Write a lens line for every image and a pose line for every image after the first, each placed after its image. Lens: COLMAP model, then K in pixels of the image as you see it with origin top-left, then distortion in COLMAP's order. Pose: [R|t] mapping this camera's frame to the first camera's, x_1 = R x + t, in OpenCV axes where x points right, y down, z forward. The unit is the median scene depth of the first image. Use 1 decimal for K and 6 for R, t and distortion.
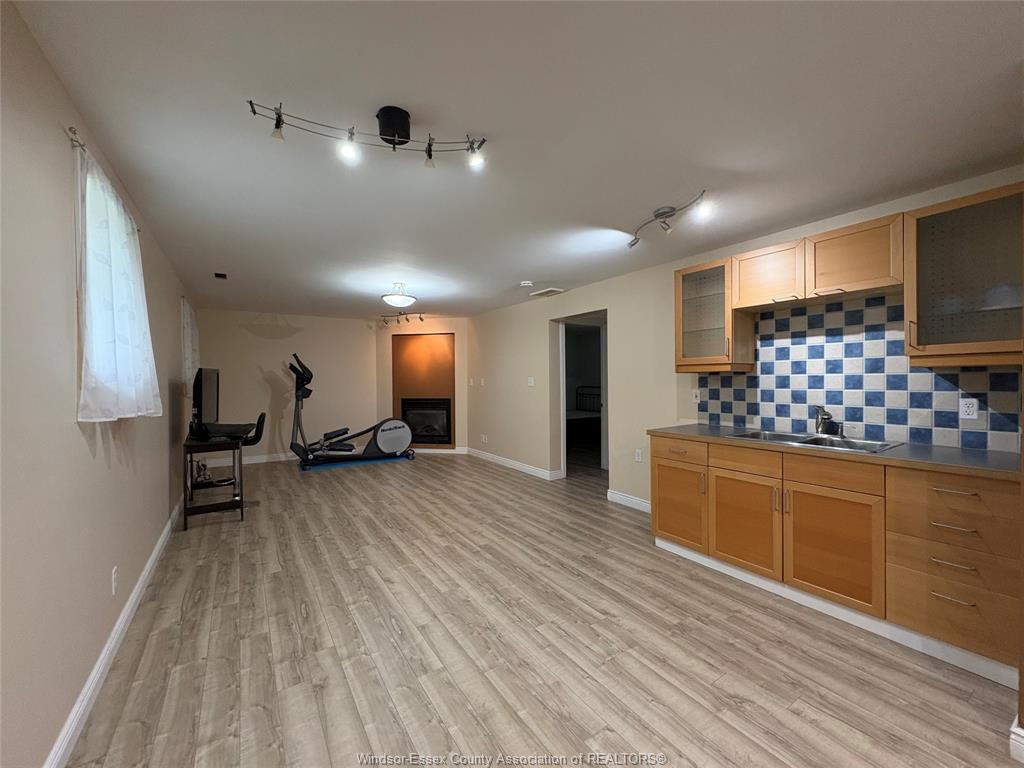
lens RADIAL K [[409.2, 0, 512.3], [0, 409.2, 383.7], [0, 0, 1]] dist [-0.000249, 0.000301]
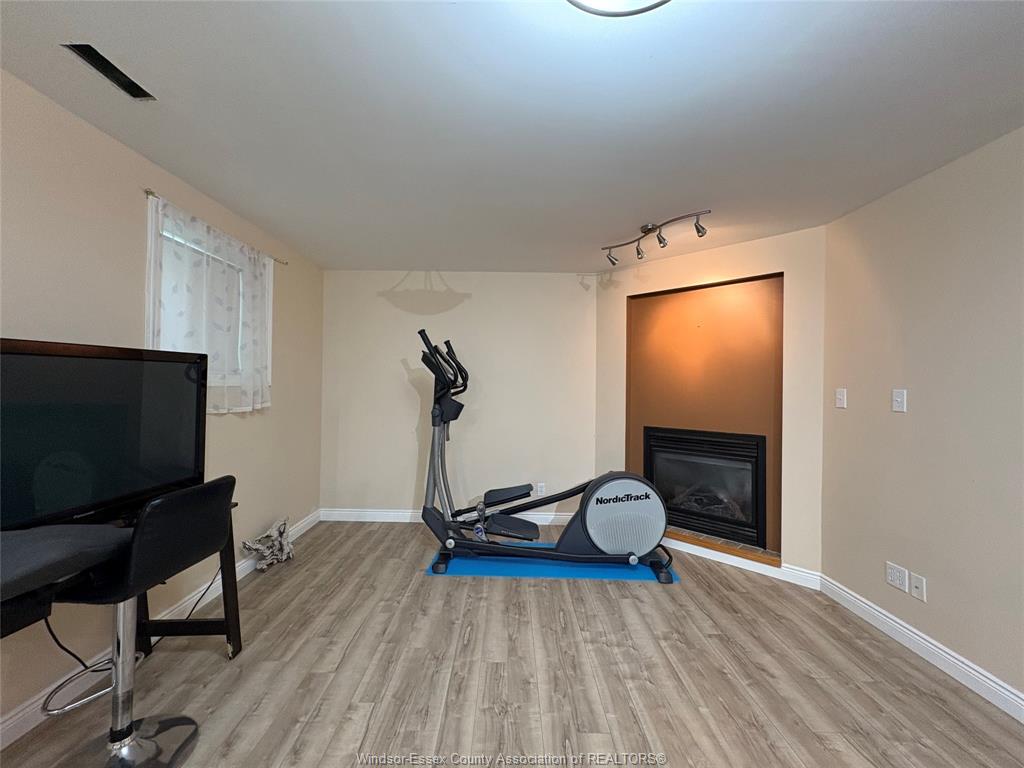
lens RADIAL K [[409.2, 0, 512.0], [0, 409.2, 383.3], [0, 0, 1]] dist [-0.000249, 0.000301]
pose [[0.837642, 0.013240, -0.546059, -0.307255], [-0.025432, 0.999567, -0.014776, -0.008835], [0.545627, 0.026264, 0.837616, 1.133339]]
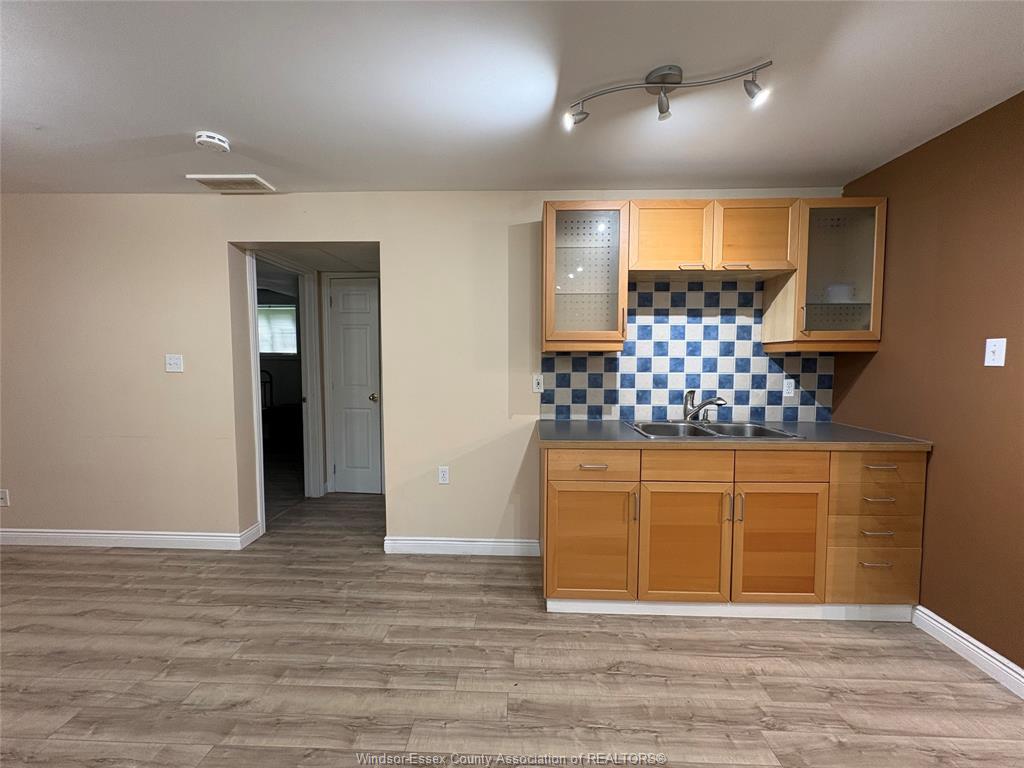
lens RADIAL K [[409.2, 0, 512.5], [0, 409.2, 382.9], [0, 0, 1]] dist [-0.000249, 0.000301]
pose [[0.579371, -0.039471, 0.814108, -0.199603], [0.000989, 0.998860, 0.047724, -0.006757], [-0.815064, -0.026845, 0.578749, 0.645170]]
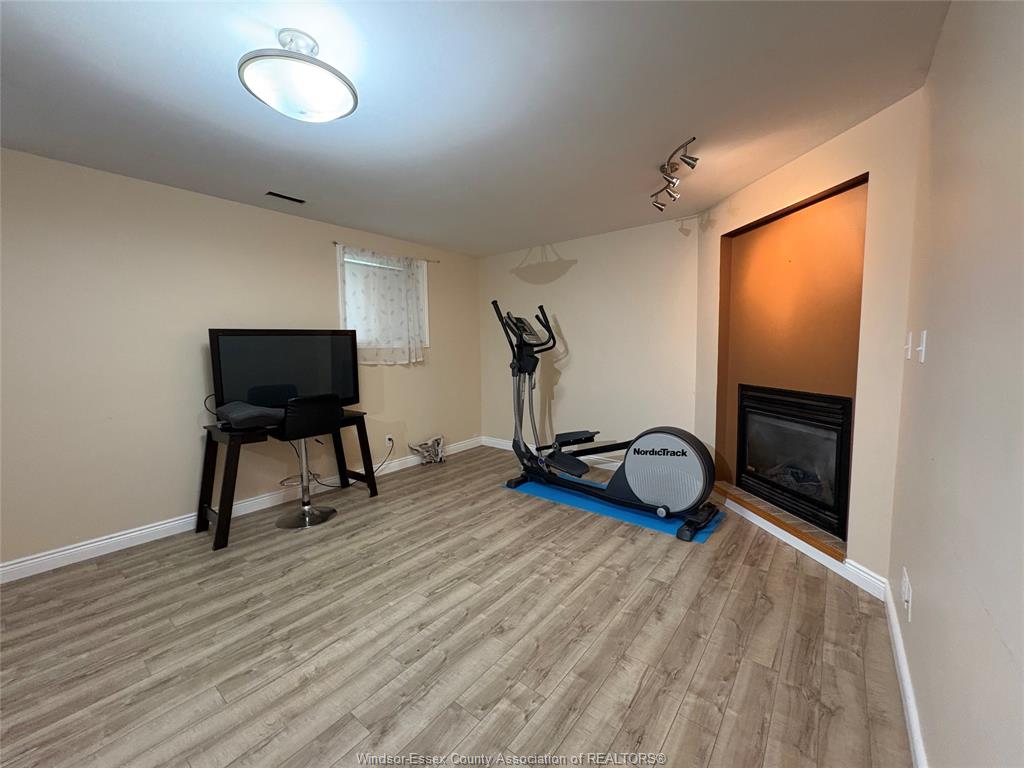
lens RADIAL K [[409.2, 0, 511.9], [0, 409.2, 383.7], [0, 0, 1]] dist [-0.000249, 0.000301]
pose [[0.310190, 0.086841, -0.946700, 0.138337], [-0.000982, 0.995848, 0.091028, -0.006896], [0.950674, -0.027306, 0.308988, 1.438829]]
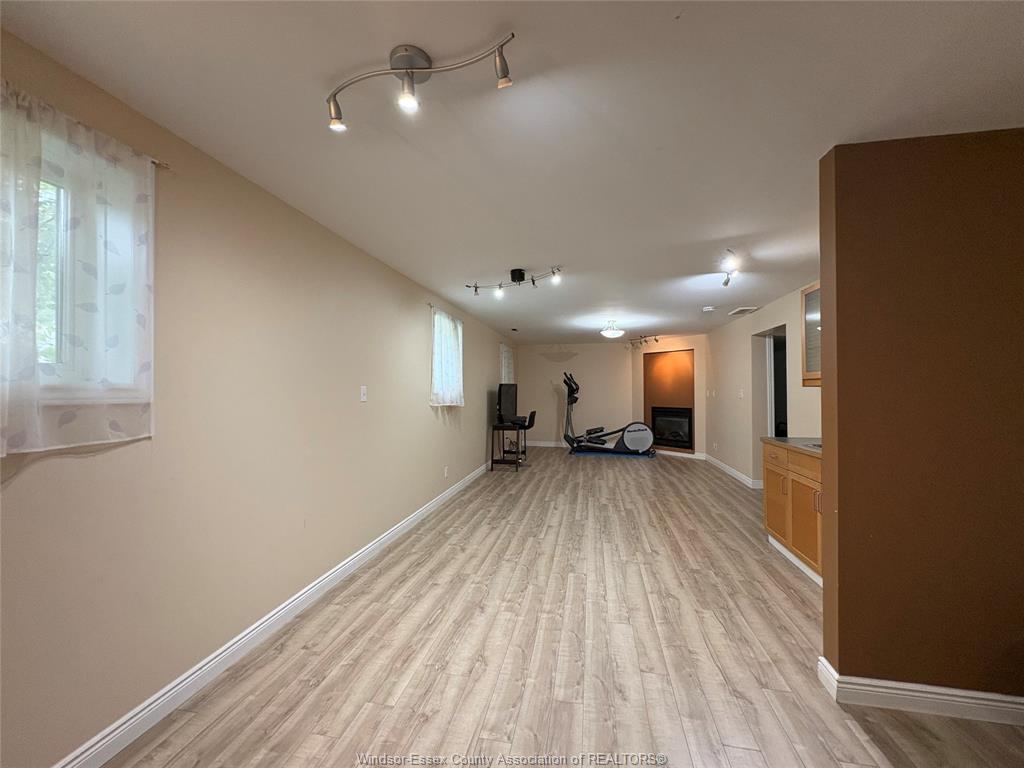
lens RADIAL K [[409.2, 0, 511.5], [0, 409.2, 383.2], [0, 0, 1]] dist [-0.000249, 0.000301]
pose [[0.711334, -0.005391, -0.702834, 0.612096], [-0.013163, 0.999693, -0.020990, -0.002938], [0.702731, 0.024182, 0.711044, -0.284950]]
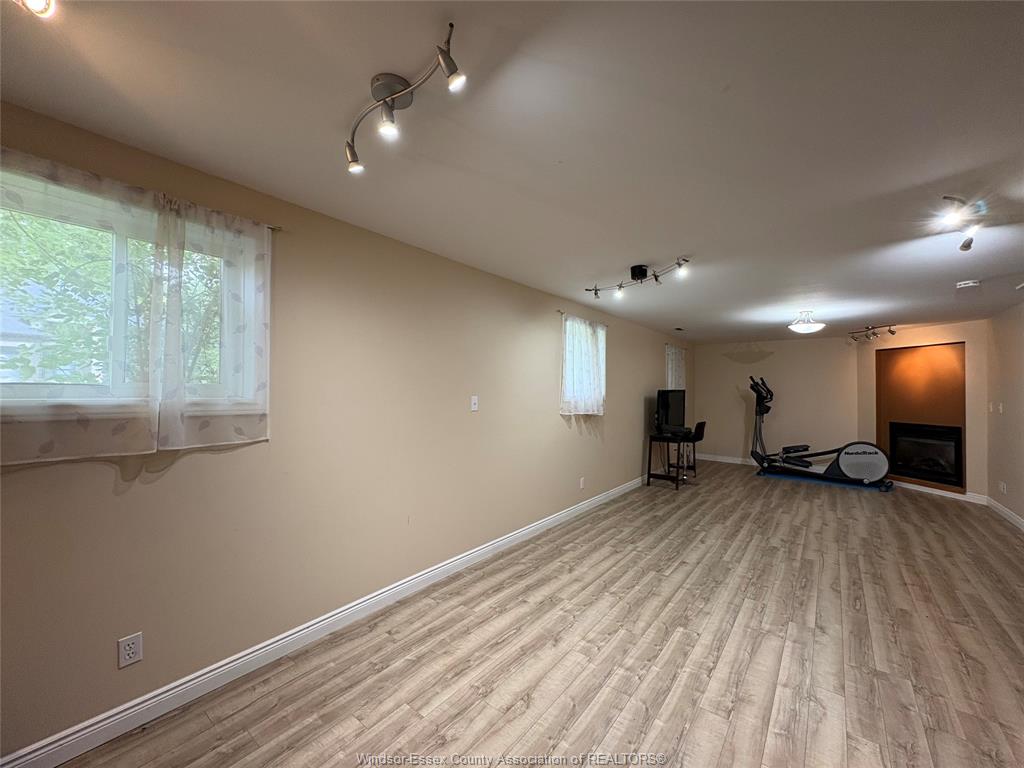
lens RADIAL K [[409.2, 0, 511.6], [0, 409.2, 382.9], [0, 0, 1]] dist [-0.000249, 0.000301]
pose [[0.313906, -0.005948, -0.949435, 0.680927], [-0.025225, 0.999575, -0.014602, -0.031135], [0.949119, 0.028533, 0.313623, -0.085397]]
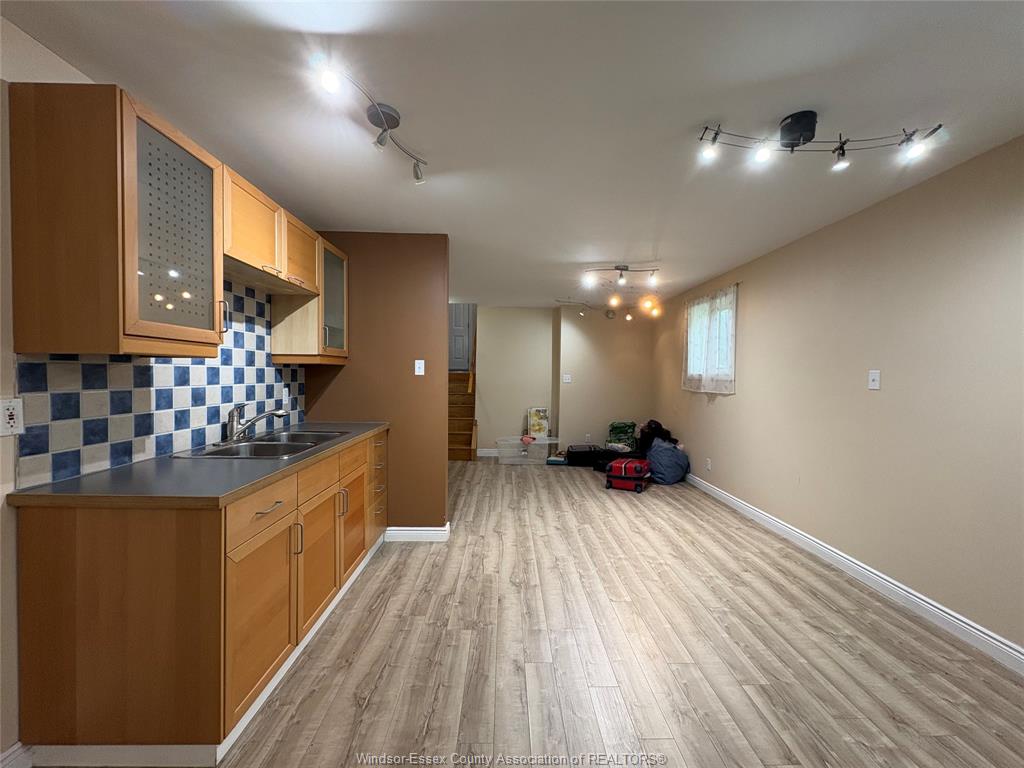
lens RADIAL K [[409.2, 0, 512.6], [0, 409.2, 381.6], [0, 0, 1]] dist [-0.000249, 0.000301]
pose [[-0.842585, -0.010915, 0.538453, -0.123424], [0.001353, 0.999749, 0.022383, -0.008267], [-0.538561, 0.019588, -0.842358, 1.135087]]
